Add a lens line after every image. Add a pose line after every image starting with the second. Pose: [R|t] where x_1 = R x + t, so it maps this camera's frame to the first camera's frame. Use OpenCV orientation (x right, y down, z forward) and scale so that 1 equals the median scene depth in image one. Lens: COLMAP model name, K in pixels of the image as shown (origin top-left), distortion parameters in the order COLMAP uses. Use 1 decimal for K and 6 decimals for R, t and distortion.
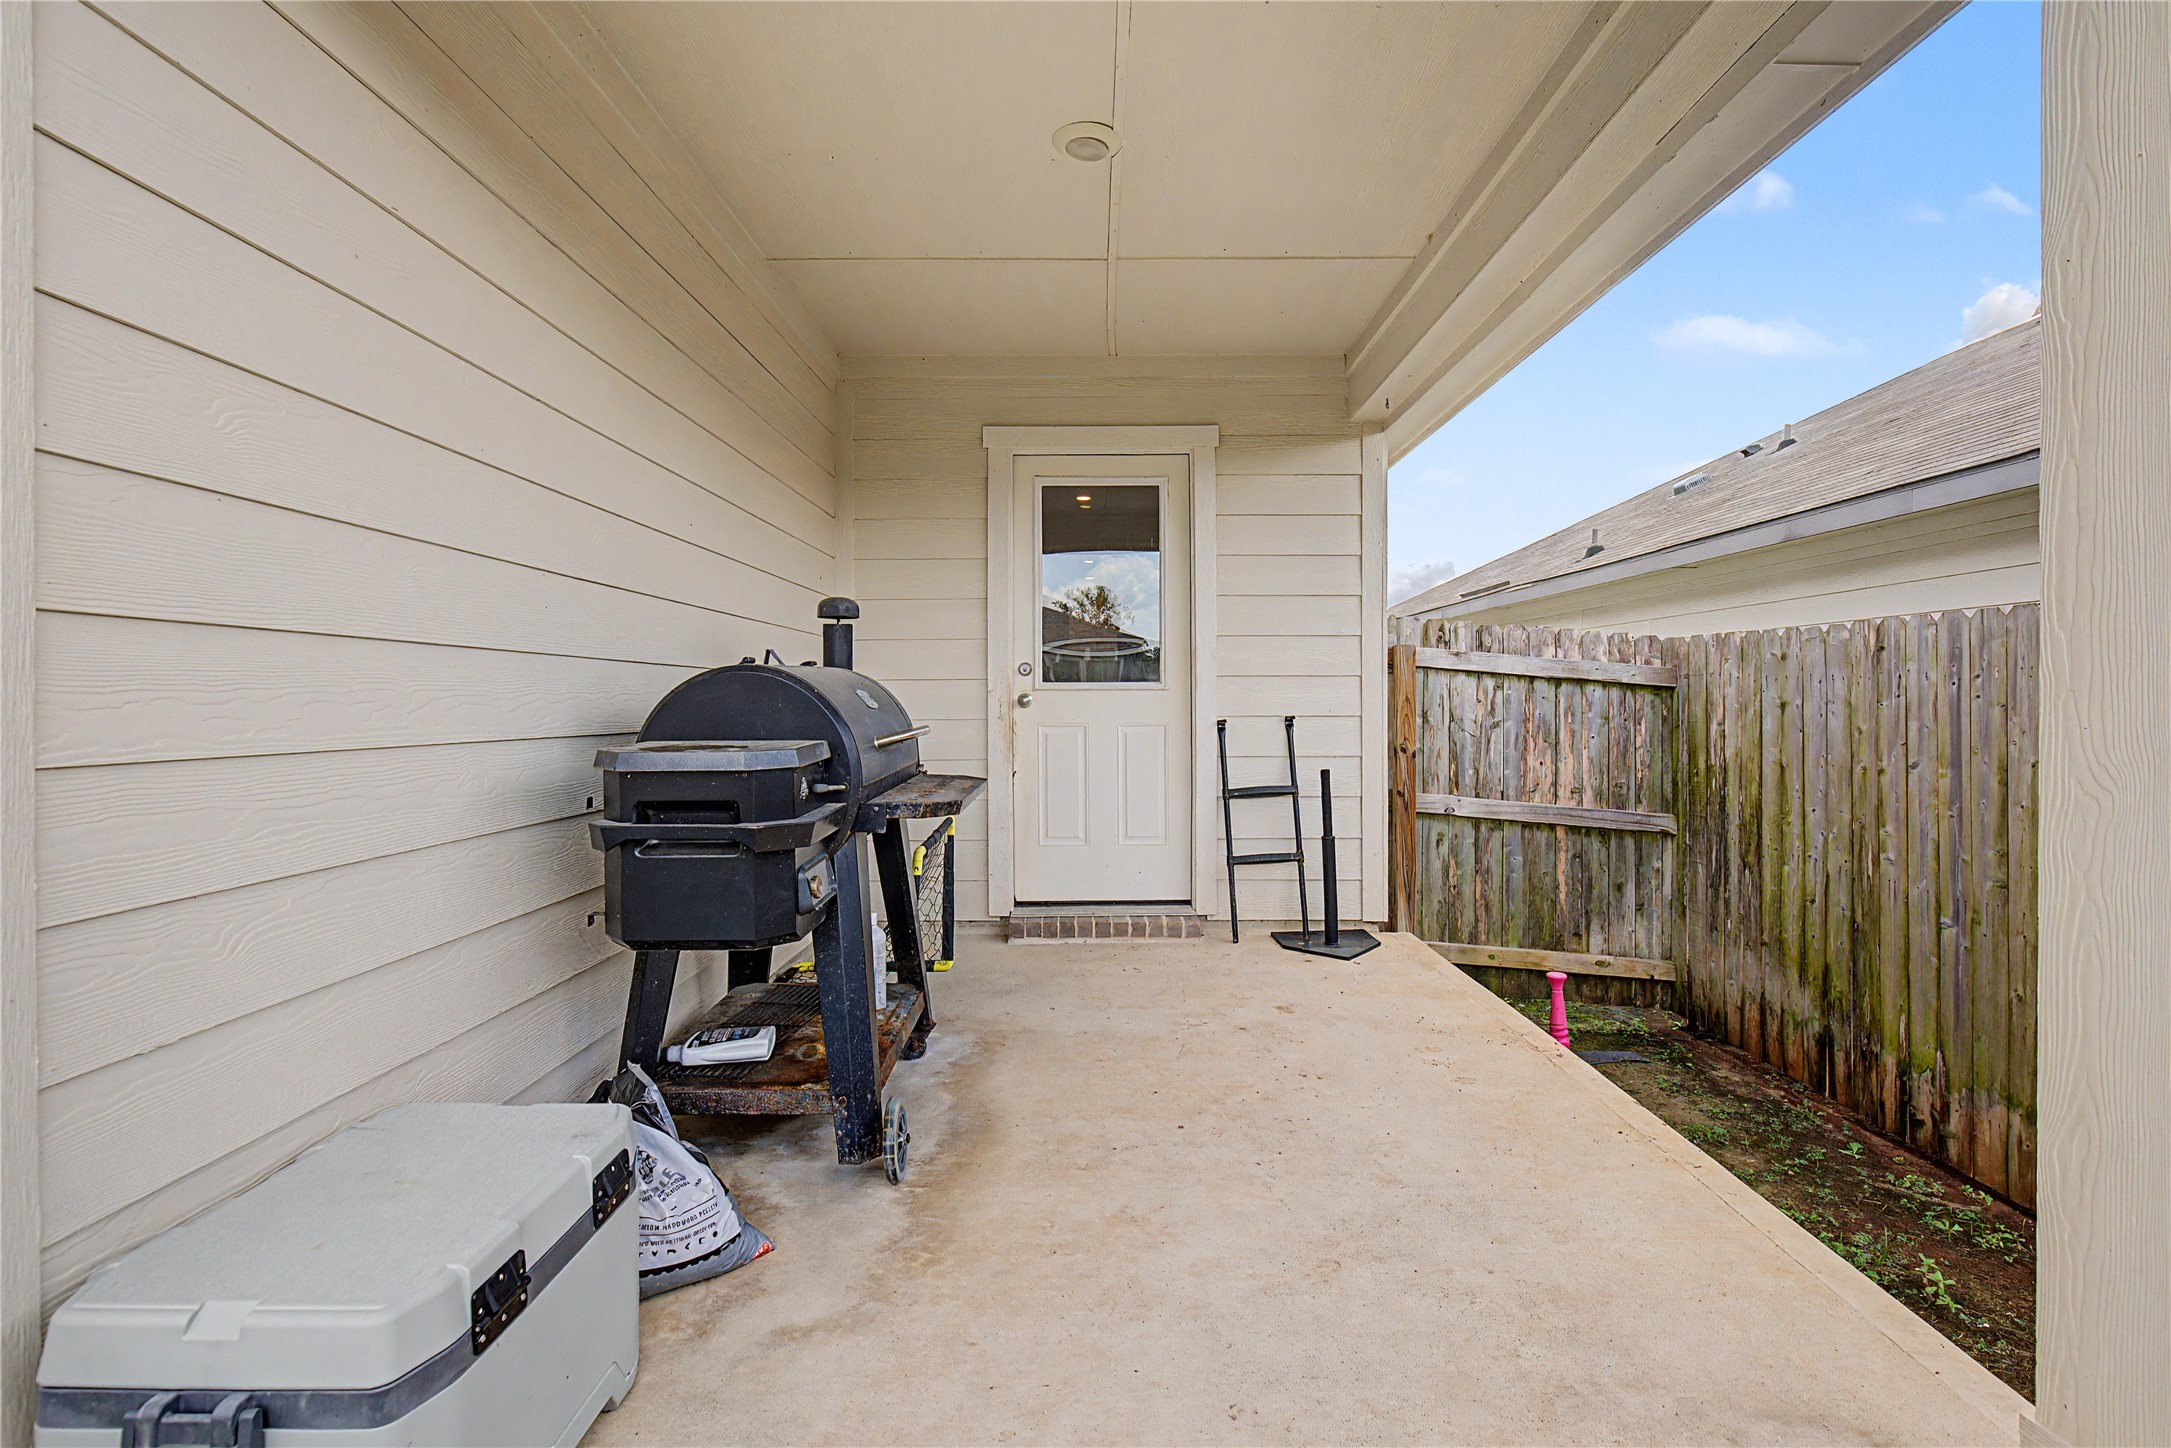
lens RADIAL K [[1003.4, 0, 1085.8], [0, 1003.4, 715.1], [0, 0, 1]] dist [-0.003028, -0.000236]
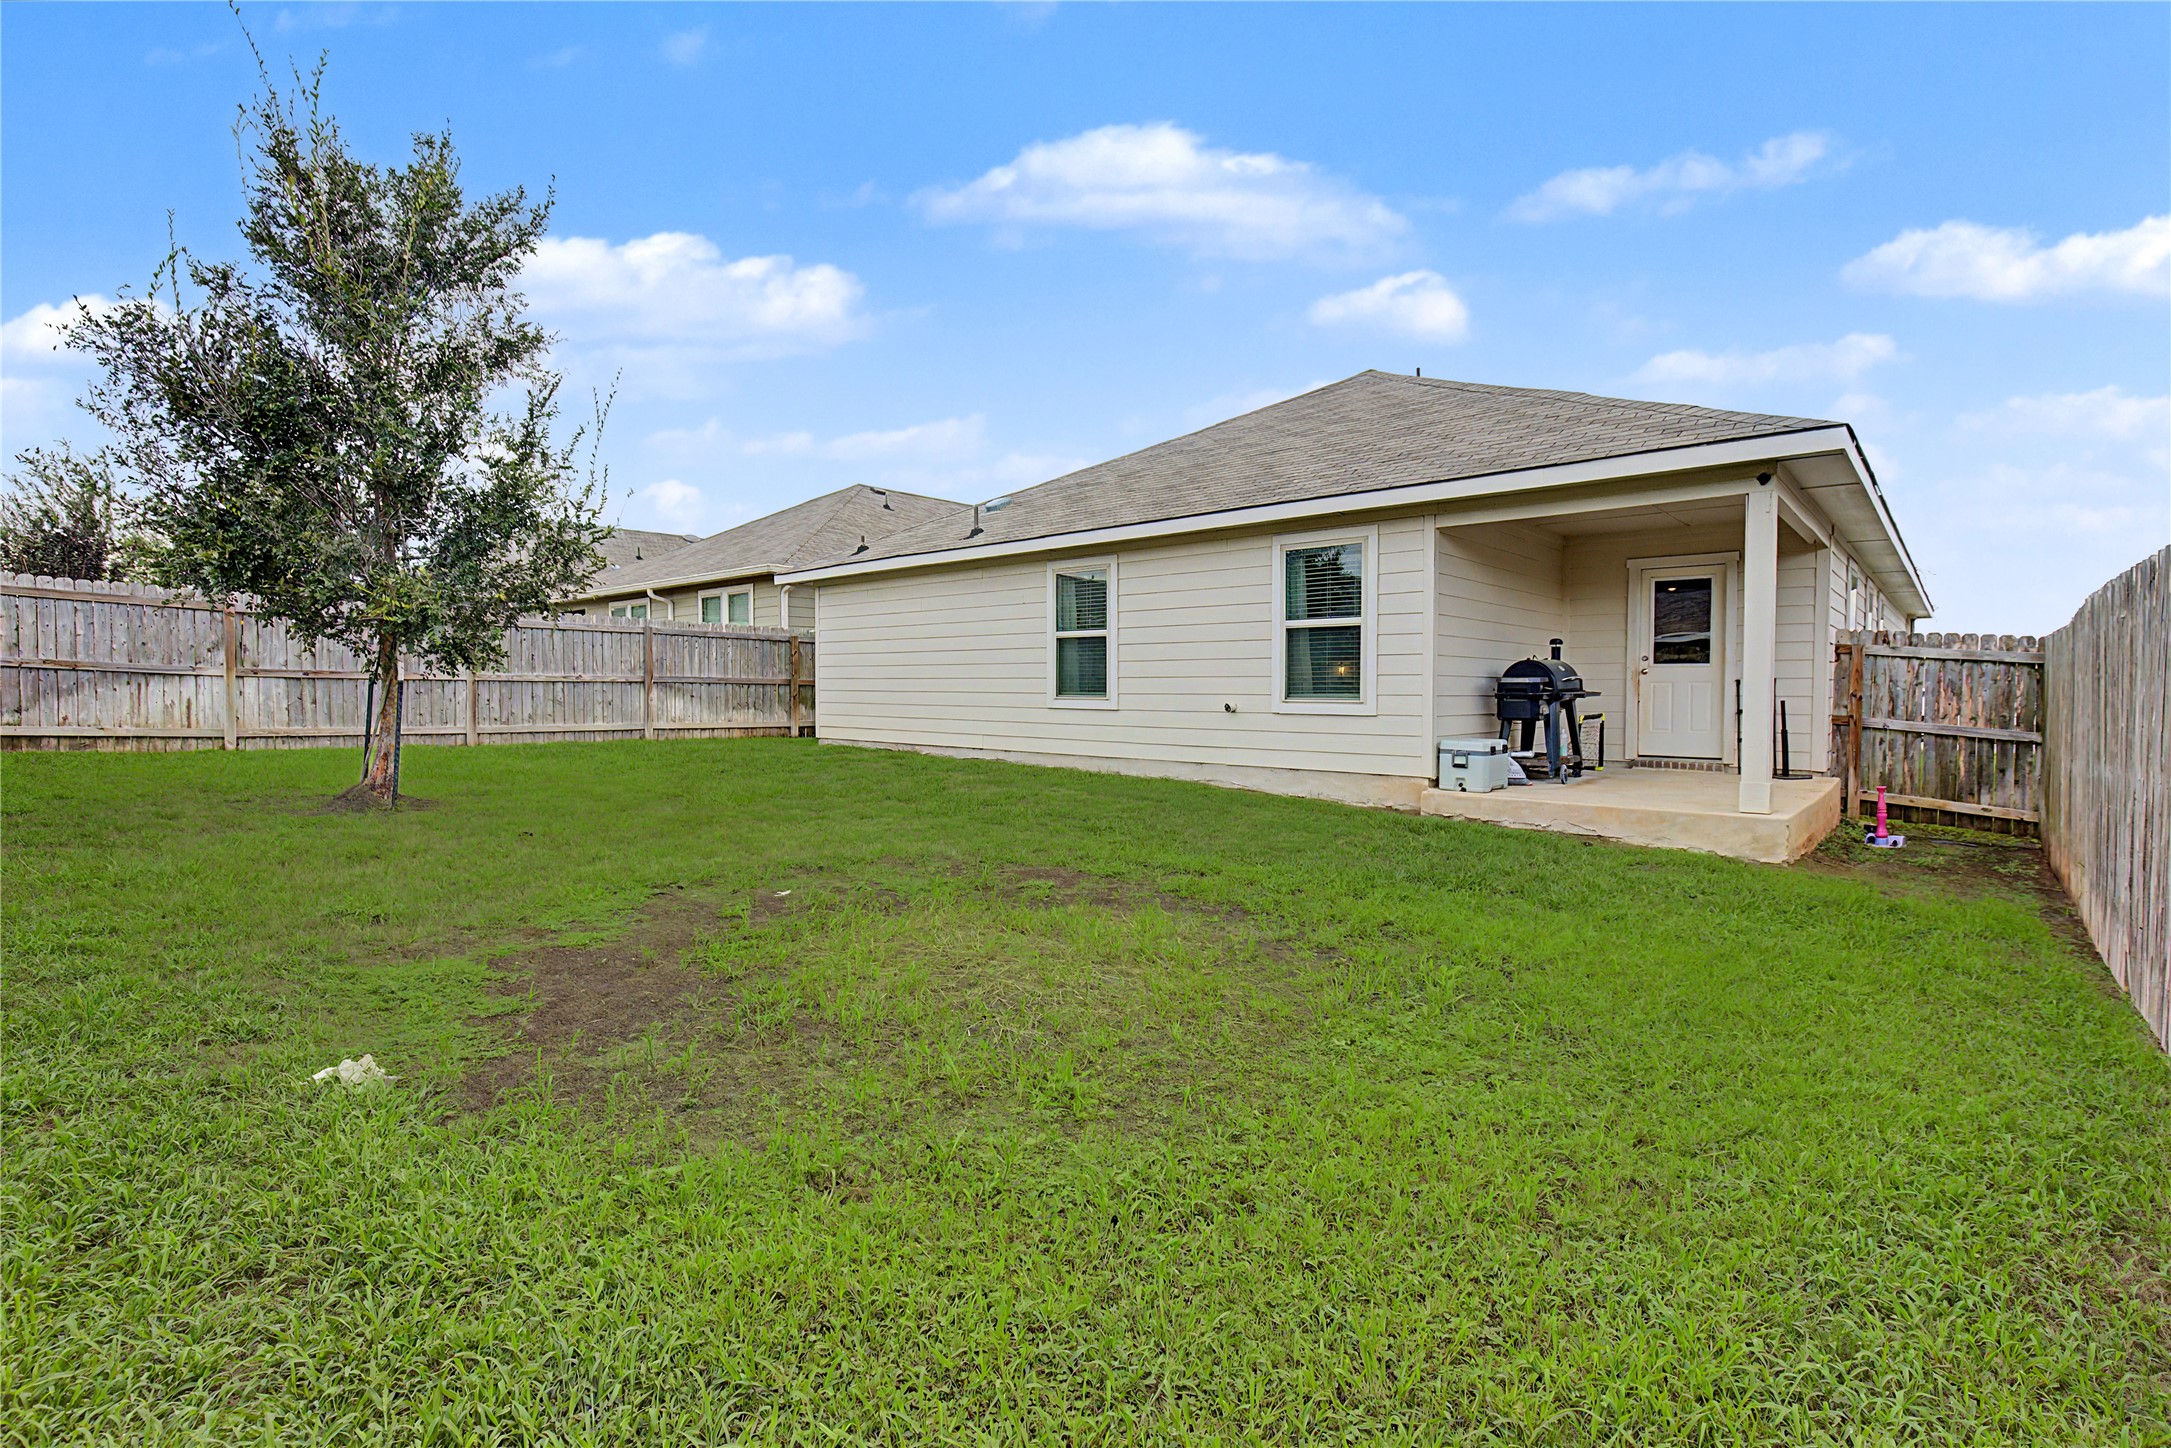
lens RADIAL K [[1003.4, 0, 1085.4], [0, 1003.4, 715.0], [0, 0, 1]] dist [-0.003028, -0.000236]
pose [[0.749944, 0.025661, -0.661003, 0.482105], [-0.017116, 0.999665, 0.019389, 0.060374], [0.661280, -0.003227, 0.750132, -1.549976]]
